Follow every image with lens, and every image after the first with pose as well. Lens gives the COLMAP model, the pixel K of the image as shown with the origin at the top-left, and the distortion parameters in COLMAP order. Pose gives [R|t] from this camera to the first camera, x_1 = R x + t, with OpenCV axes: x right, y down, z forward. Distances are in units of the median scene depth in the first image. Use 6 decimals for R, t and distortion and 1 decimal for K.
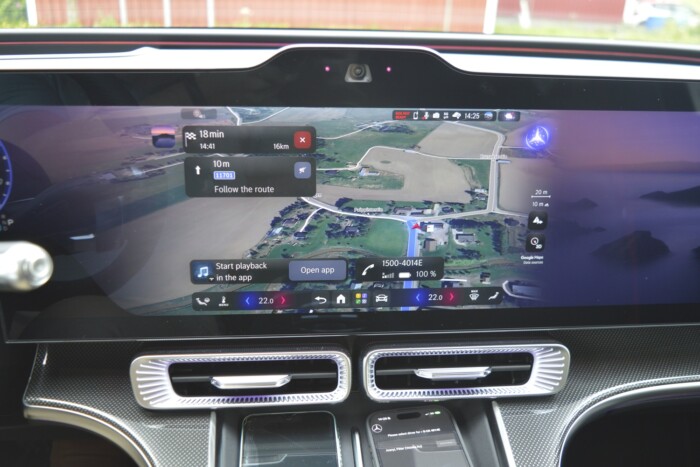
lens RADIAL K [[654.5, 0, 350.0], [0, 654.5, 233.5], [0, 0, 1]] dist [-0.004168, -0.005308]
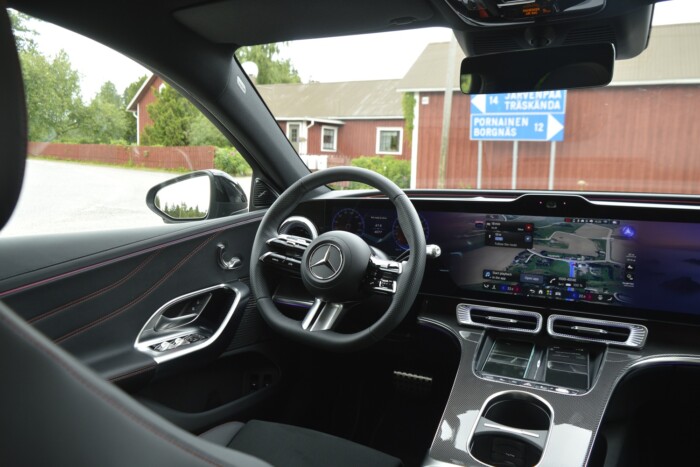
lens RADIAL K [[562.0, 0, 350.0], [0, 562.0, 233.5], [0, 0, 1]] dist [0.075003, 0.001986]
pose [[0.835364, 0.055231, -0.546915, 0.567007], [-0.179428, 0.967841, -0.176321, 0.409035], [0.519588, 0.245425, 0.818410, -1.244415]]
